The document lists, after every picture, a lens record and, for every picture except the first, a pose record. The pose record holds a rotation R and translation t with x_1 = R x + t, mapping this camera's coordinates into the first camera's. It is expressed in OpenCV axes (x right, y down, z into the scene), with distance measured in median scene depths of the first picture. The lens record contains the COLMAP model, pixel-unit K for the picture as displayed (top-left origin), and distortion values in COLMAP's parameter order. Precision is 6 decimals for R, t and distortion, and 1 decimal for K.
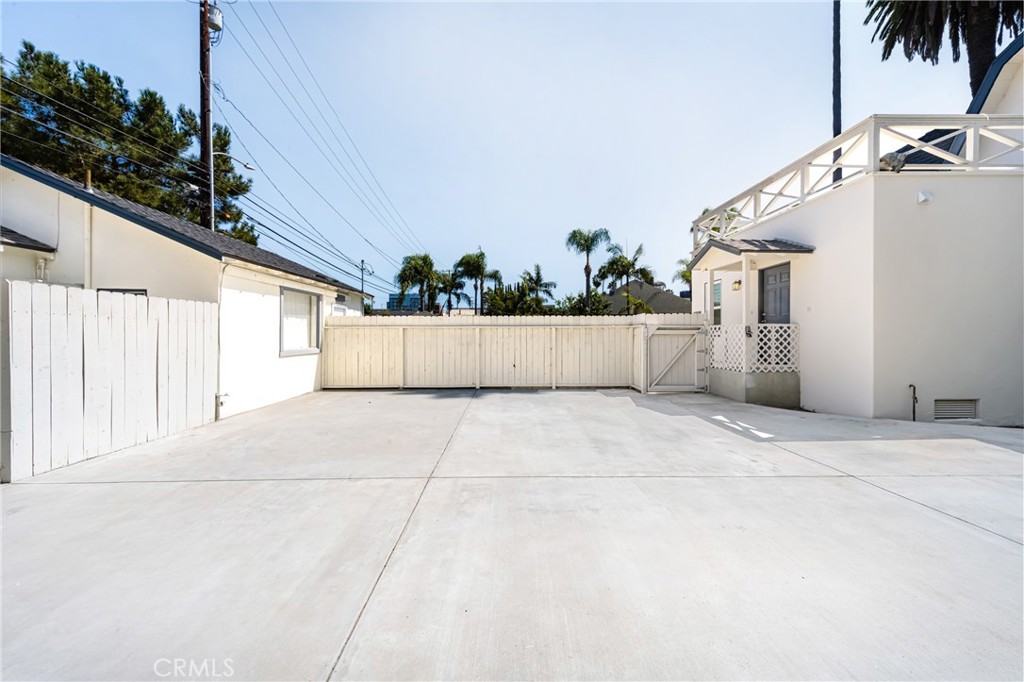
lens RADIAL K [[398.7, 0, 512.0], [0, 398.7, 341.0], [0, 0, 1]] dist [0.010731, 0.000033]
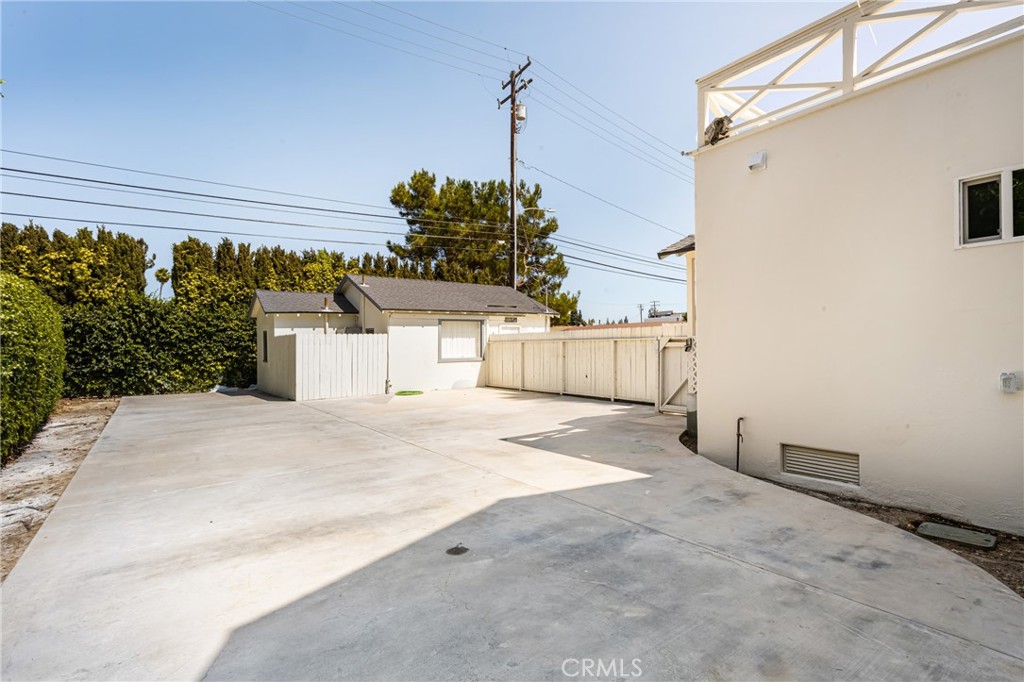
lens RADIAL K [[479.9, 0, 512.0], [0, 479.9, 341.0], [0, 0, 1]] dist [0.001493, 0.000336]
pose [[0.582411, -0.014309, -0.812769, 0.942596], [0.000254, 0.999848, -0.017421, -0.010766], [0.812894, 0.009940, 0.582326, 0.085462]]
